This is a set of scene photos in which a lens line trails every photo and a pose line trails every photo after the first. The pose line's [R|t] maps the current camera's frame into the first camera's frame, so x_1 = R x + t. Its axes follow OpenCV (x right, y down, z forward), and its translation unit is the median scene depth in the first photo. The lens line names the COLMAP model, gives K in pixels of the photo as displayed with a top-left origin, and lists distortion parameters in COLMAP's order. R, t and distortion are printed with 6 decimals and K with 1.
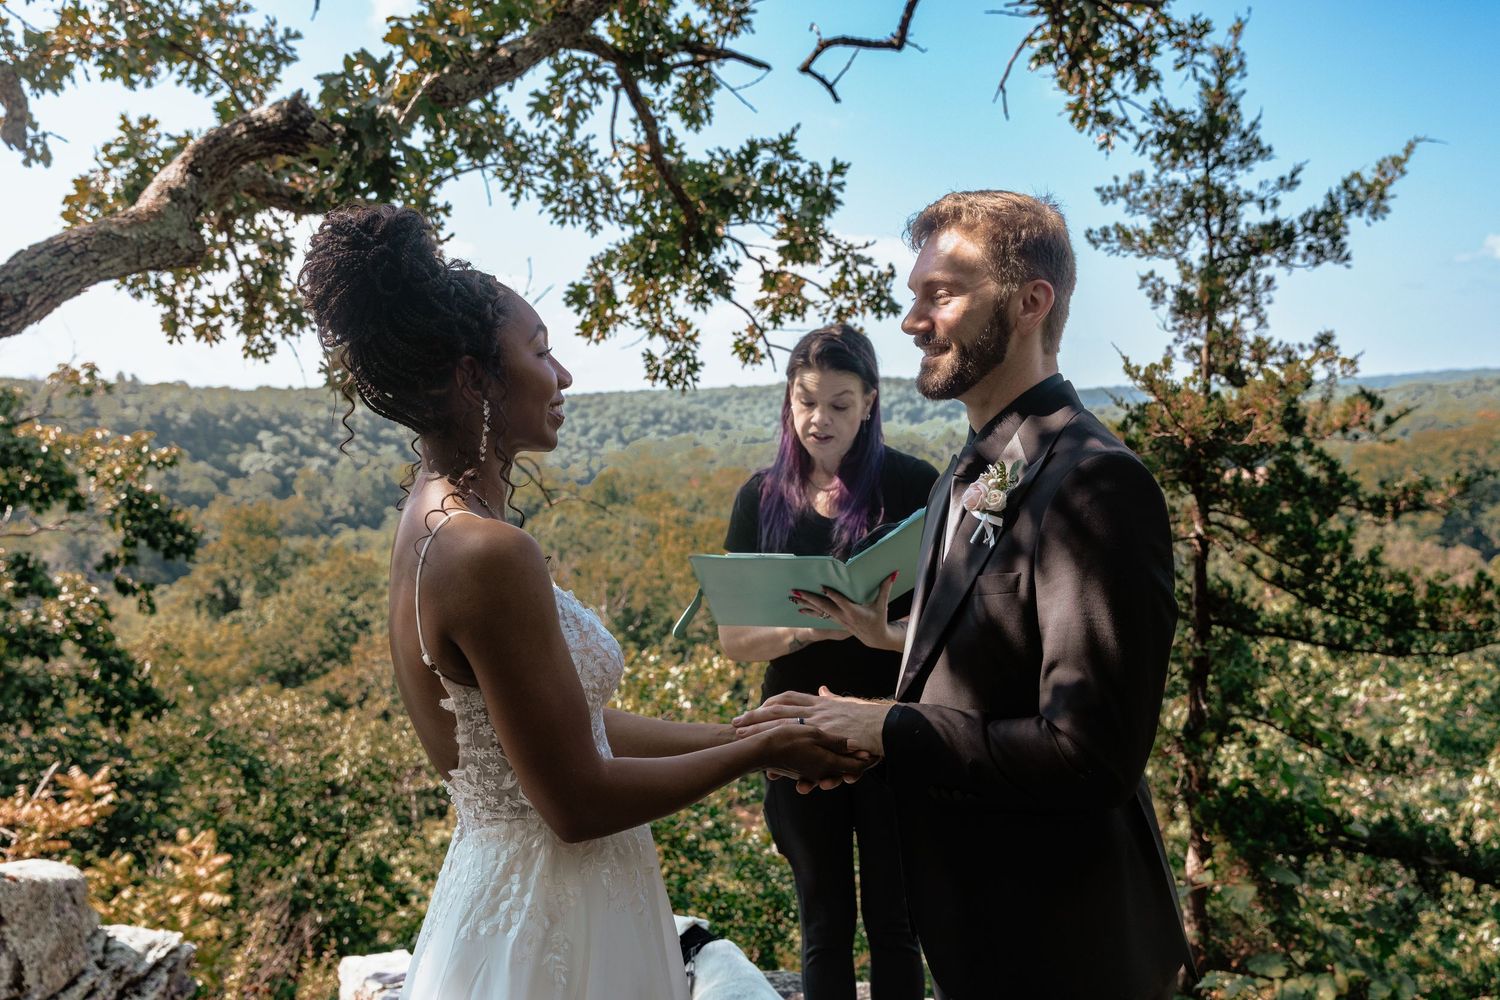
lens RADIAL K [[1335.4, 0, 774.3], [0, 1335.4, 498.1], [0, 0, 1]] dist [0.014941, -0.020074]
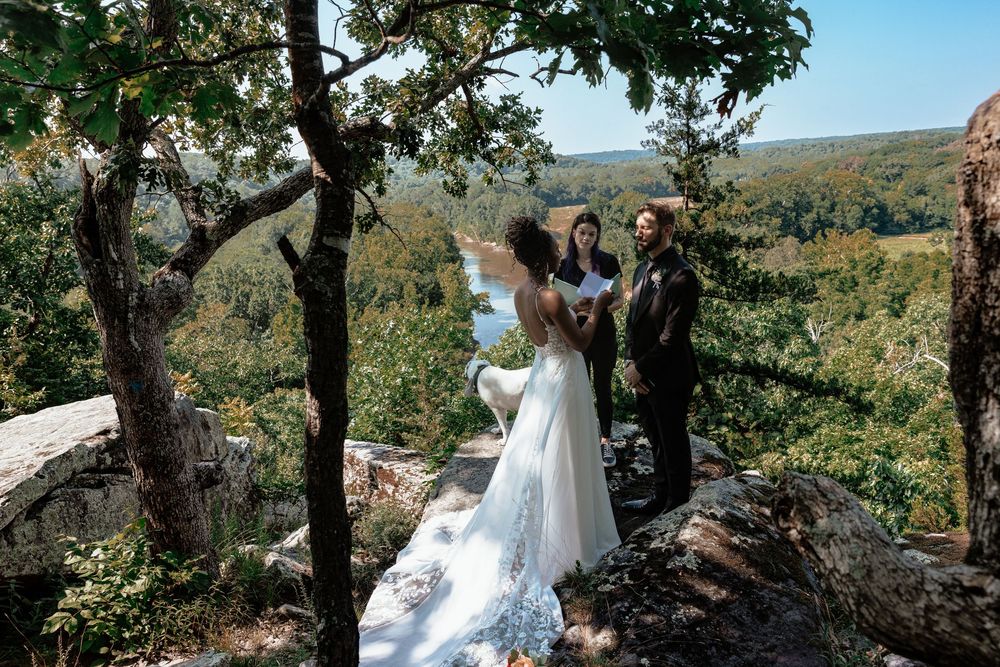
lens RADIAL K [[733.1, 0, 514.9], [0, 733.1, 331.3], [0, 0, 1]] dist [0.003740, 0.018348]
pose [[0.992837, -0.040799, 0.112292, -0.181157], [0.023037, 0.987623, 0.155145, -0.065879], [-0.117231, -0.151447, 0.981489, -0.410546]]
